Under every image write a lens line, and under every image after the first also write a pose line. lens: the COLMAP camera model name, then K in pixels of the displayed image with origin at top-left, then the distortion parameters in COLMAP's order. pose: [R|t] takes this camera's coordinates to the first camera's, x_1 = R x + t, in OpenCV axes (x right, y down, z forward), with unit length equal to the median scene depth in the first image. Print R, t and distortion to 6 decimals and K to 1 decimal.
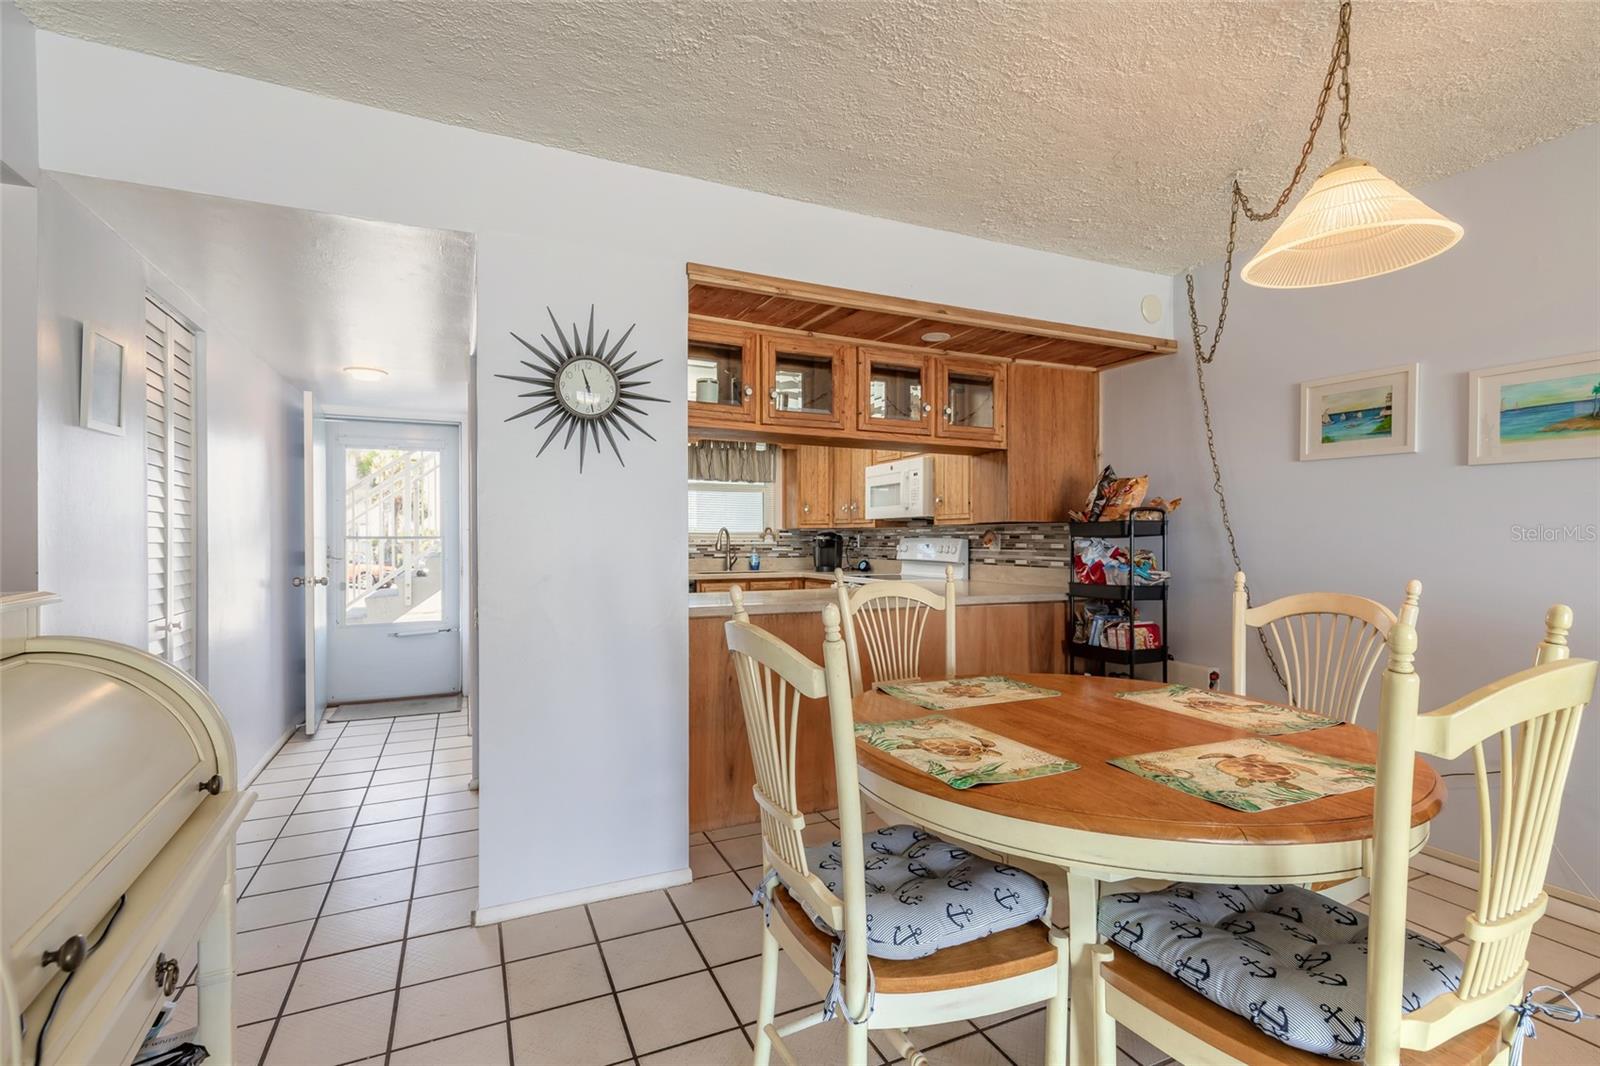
lens RADIAL K [[724.3, 0, 792.3], [0, 724.3, 544.3], [0, 0, 1]] dist [0.013019, -0.001621]
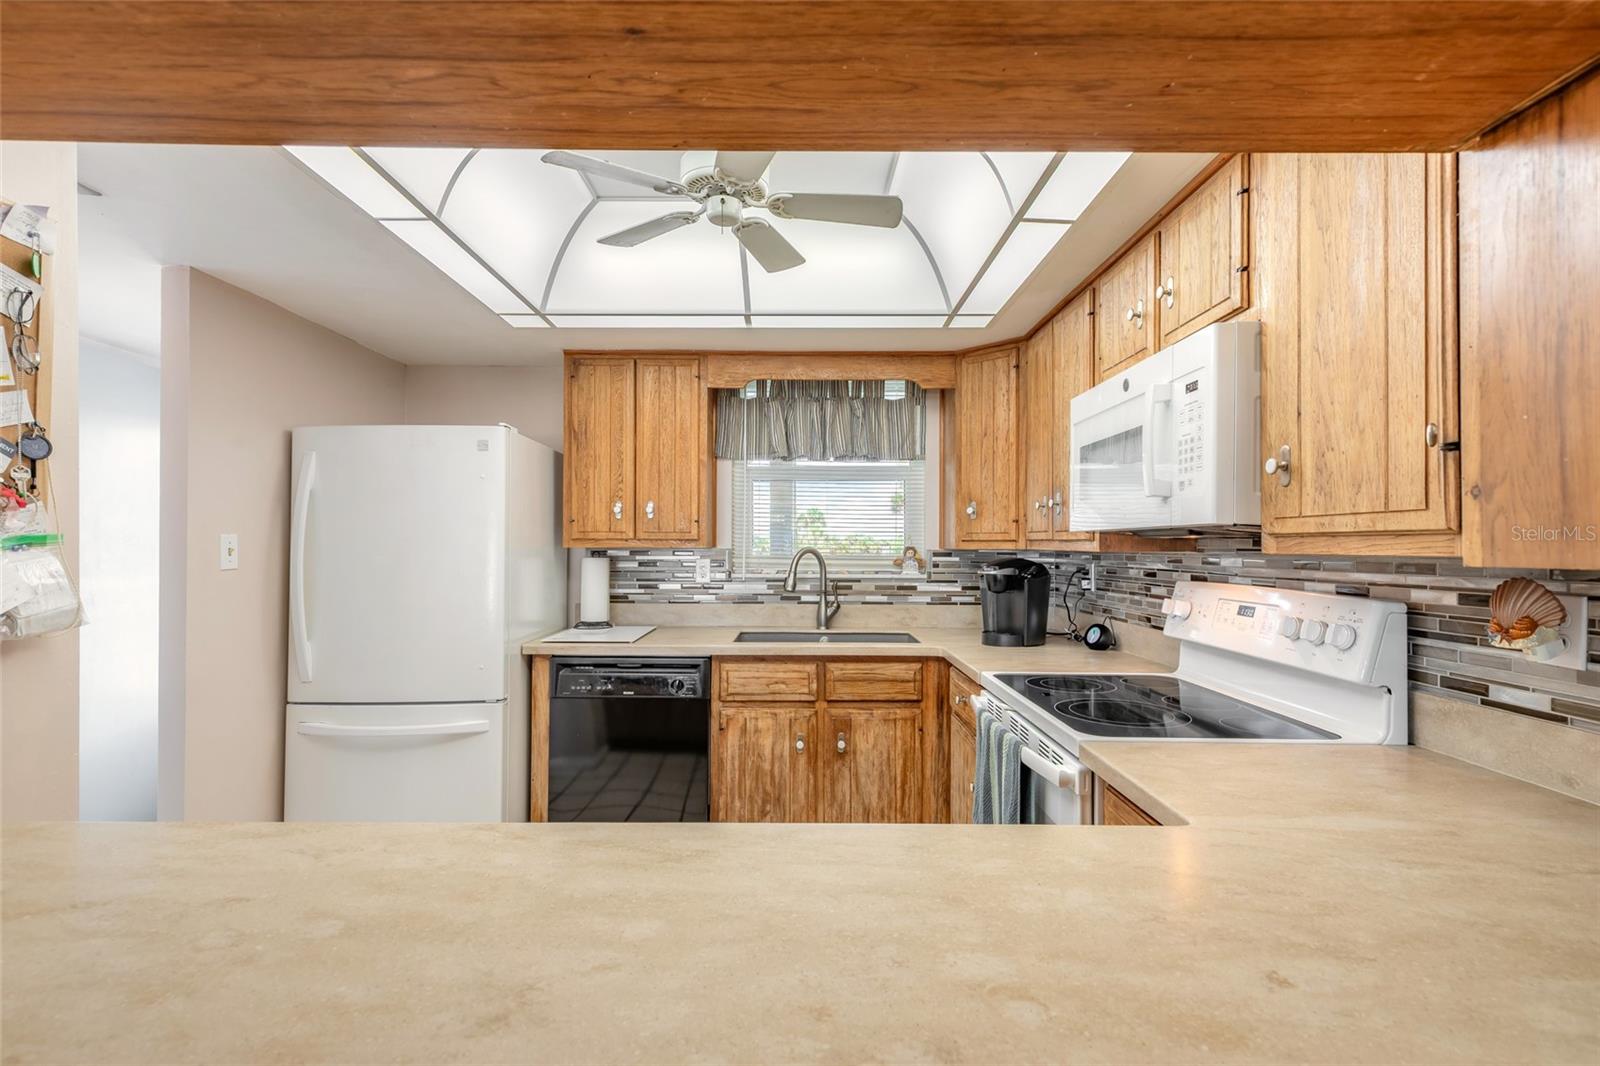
lens RADIAL K [[724.3, 0, 801.7], [0, 724.3, 539.0], [0, 0, 1]] dist [0.013019, -0.001621]
pose [[0.911856, 0.000828, -0.410510, 0.153859], [-0.008378, 0.999827, -0.016593, -0.026917], [0.410426, 0.018569, 0.911705, 0.685101]]
